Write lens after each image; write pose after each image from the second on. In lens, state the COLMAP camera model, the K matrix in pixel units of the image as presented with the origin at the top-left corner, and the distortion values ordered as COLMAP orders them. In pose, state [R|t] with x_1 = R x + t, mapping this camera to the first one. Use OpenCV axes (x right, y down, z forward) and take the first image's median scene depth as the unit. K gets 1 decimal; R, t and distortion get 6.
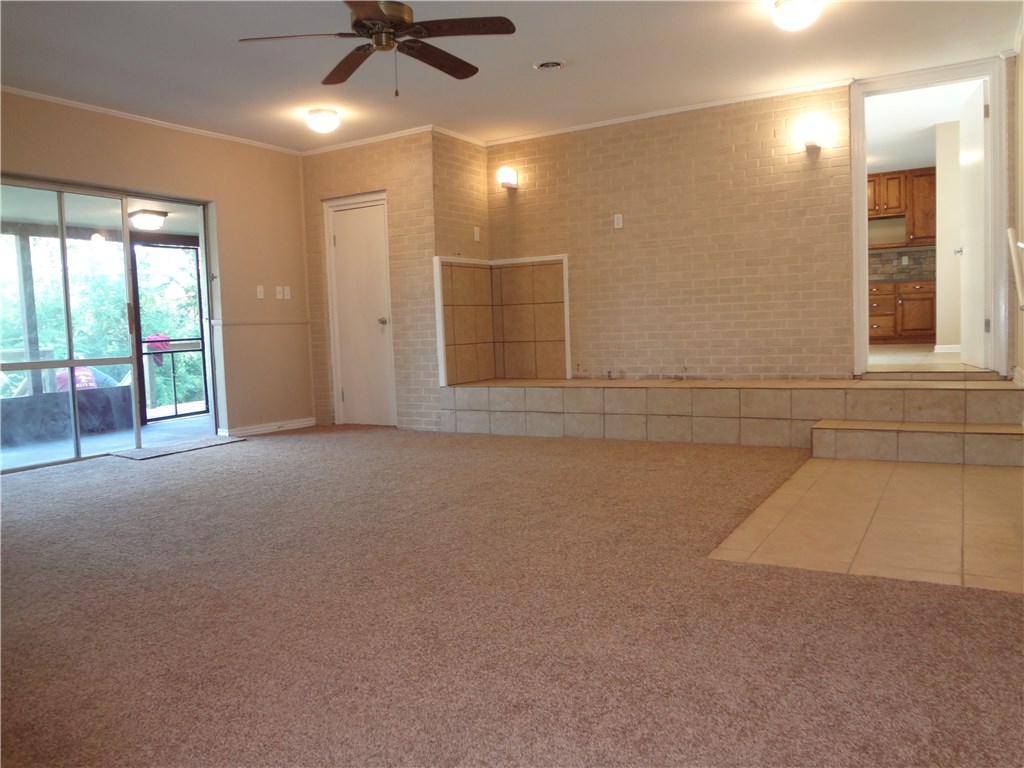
lens RADIAL K [[764.0, 0, 513.9], [0, 764.0, 380.0], [0, 0, 1]] dist [-0.047280, 0.004747]
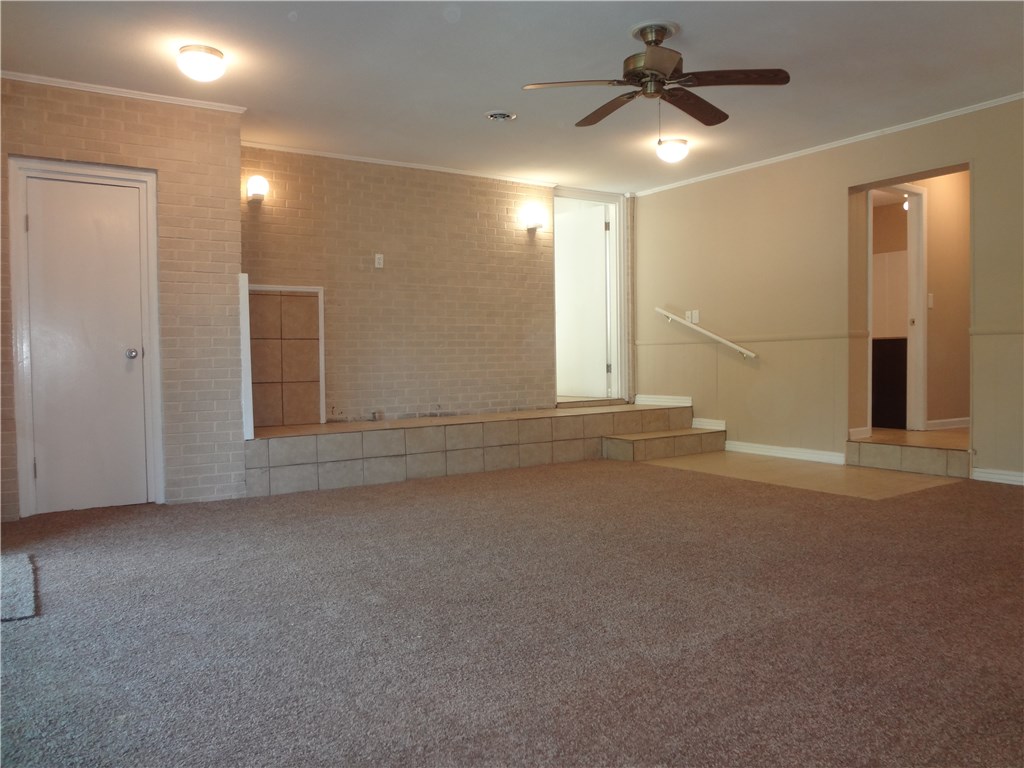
lens RADIAL K [[764.0, 0, 514.2], [0, 764.0, 385.5], [0, 0, 1]] dist [-0.047280, 0.004747]
pose [[0.437429, -0.006167, 0.899232, -0.698322], [0.059654, 0.997973, -0.022174, -0.013664], [-0.897272, 0.063342, 0.436911, 0.428028]]
